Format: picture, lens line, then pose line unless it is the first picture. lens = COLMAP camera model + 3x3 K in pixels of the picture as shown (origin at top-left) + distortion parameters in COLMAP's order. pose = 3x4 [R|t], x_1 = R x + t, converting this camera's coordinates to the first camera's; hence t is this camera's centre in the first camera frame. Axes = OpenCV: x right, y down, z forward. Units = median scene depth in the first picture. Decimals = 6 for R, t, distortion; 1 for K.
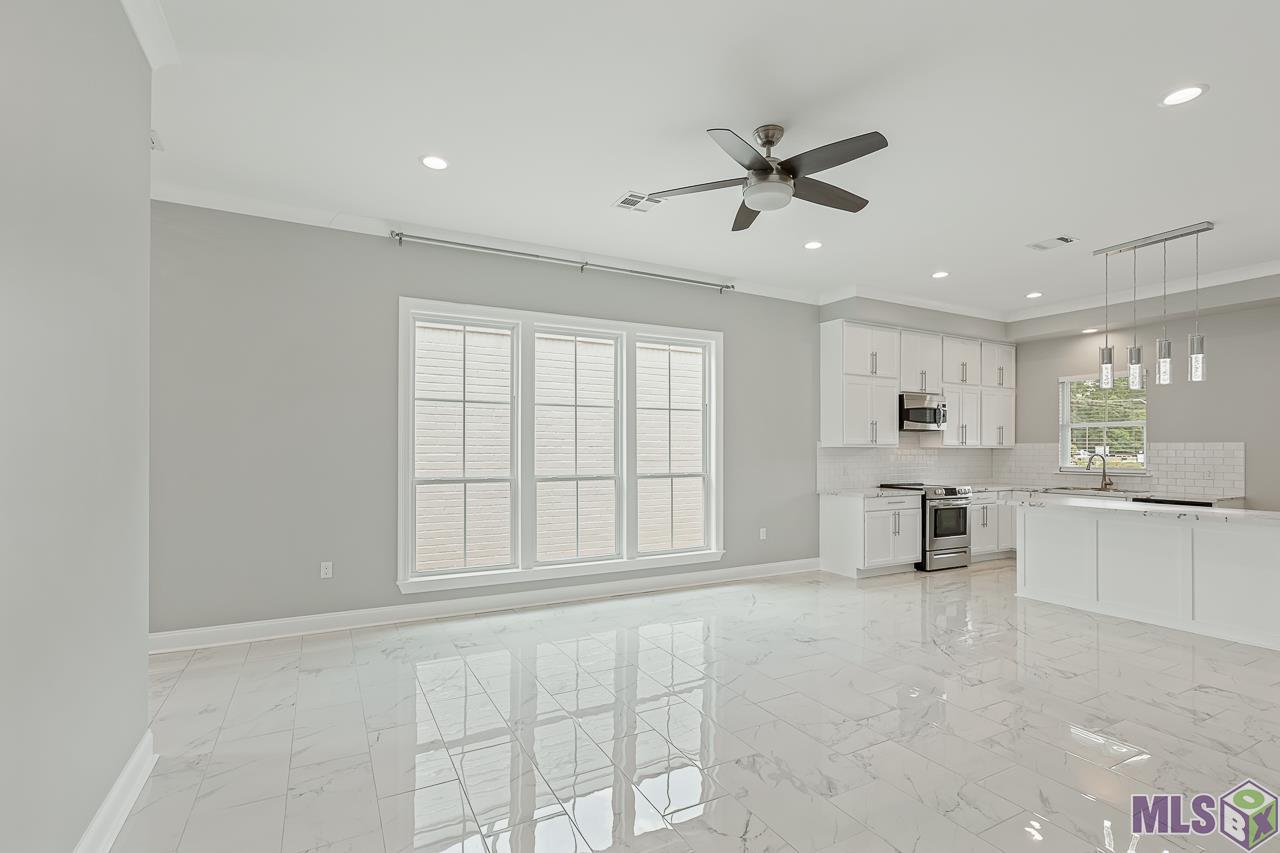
lens RADIAL K [[634.8, 0, 638.0], [0, 634.8, 444.9], [0, 0, 1]] dist [-0.022737, 0.024965]
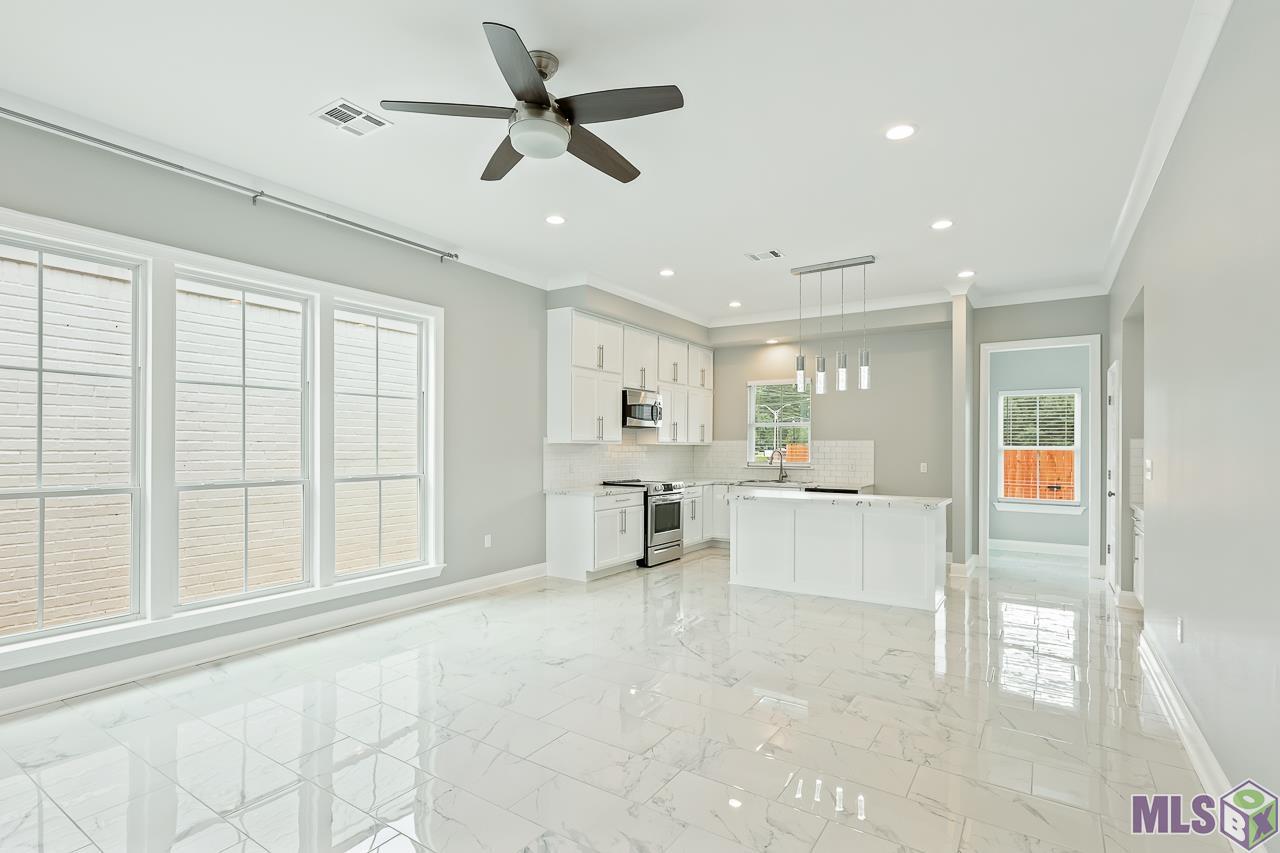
lens RADIAL K [[634.8, 0, 638.0], [0, 634.8, 444.9], [0, 0, 1]] dist [-0.022737, 0.024965]
pose [[0.876049, 0.002238, 0.482218, -0.046347], [-0.005286, 0.999974, 0.004962, 0.000381], [-0.482194, -0.006896, 0.876037, 0.127752]]
